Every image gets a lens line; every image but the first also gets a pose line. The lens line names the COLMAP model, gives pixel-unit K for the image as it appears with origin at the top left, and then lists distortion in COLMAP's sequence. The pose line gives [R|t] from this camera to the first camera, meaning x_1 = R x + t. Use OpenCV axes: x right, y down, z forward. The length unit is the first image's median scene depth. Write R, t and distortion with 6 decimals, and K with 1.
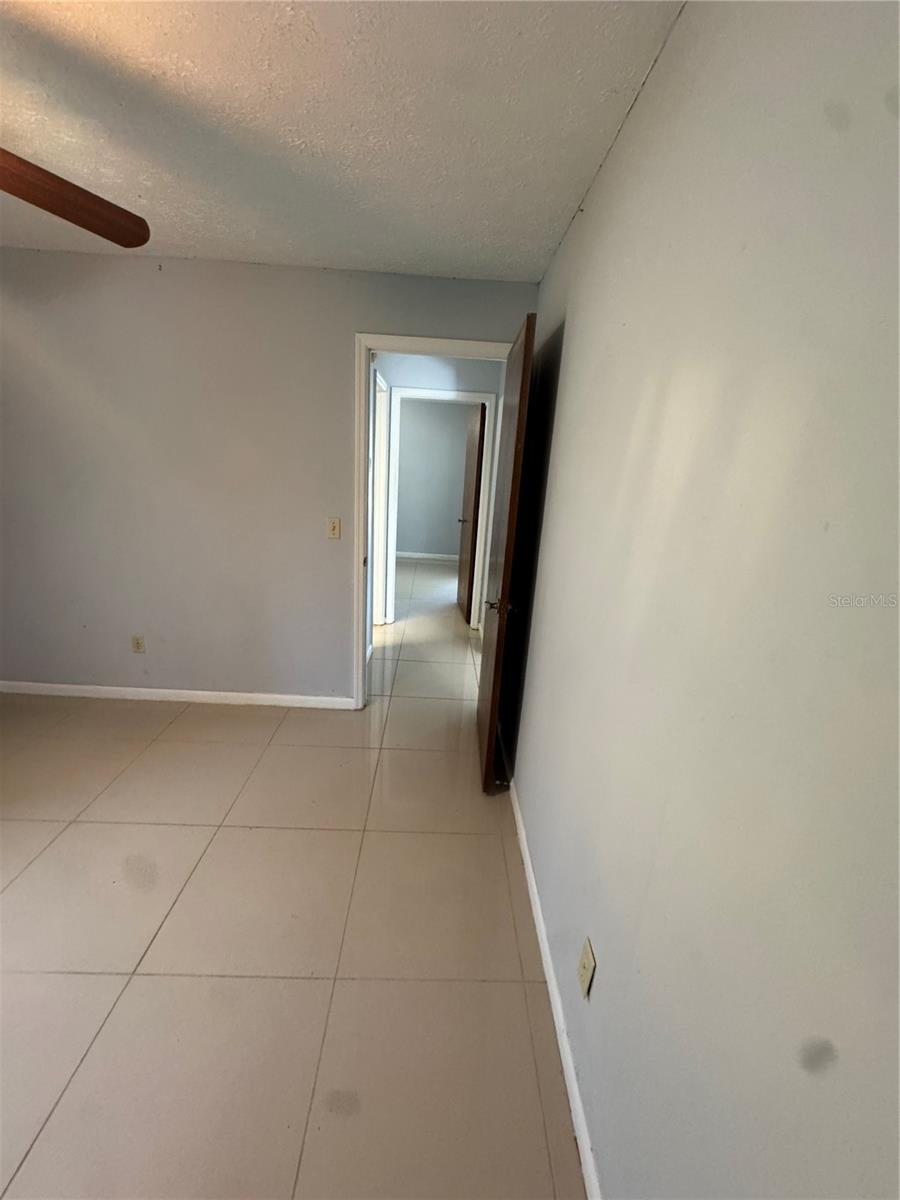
lens RADIAL K [[478.7, 0, 450.2], [0, 478.7, 599.8], [0, 0, 1]] dist [-0.002307, 0.000442]
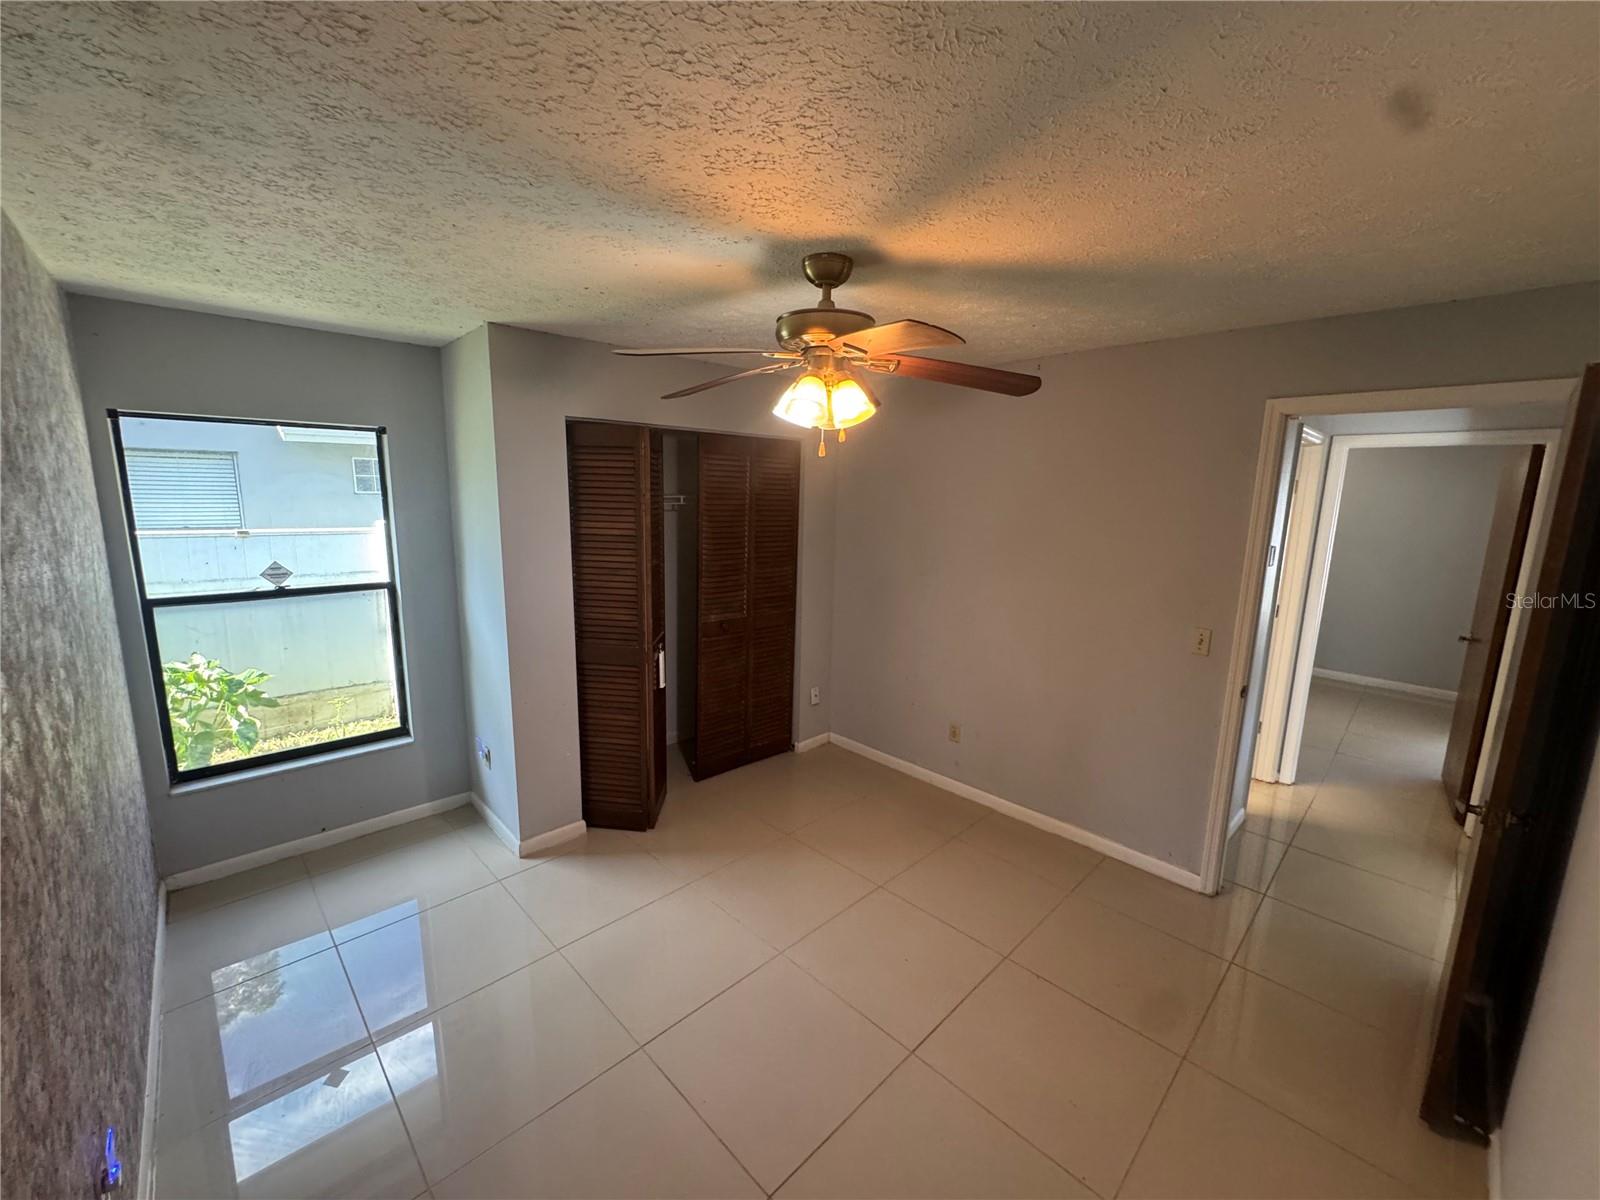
lens RADIAL K [[638.2, 0, 797.9], [0, 638.2, 598.6], [0, 0, 1]] dist [-0.002307, 0.000442]
pose [[0.680669, 0.077291, -0.728502, 0.040216], [-0.183965, 0.980588, -0.067850, -0.020183], [0.709116, 0.180202, 0.681675, -0.118468]]
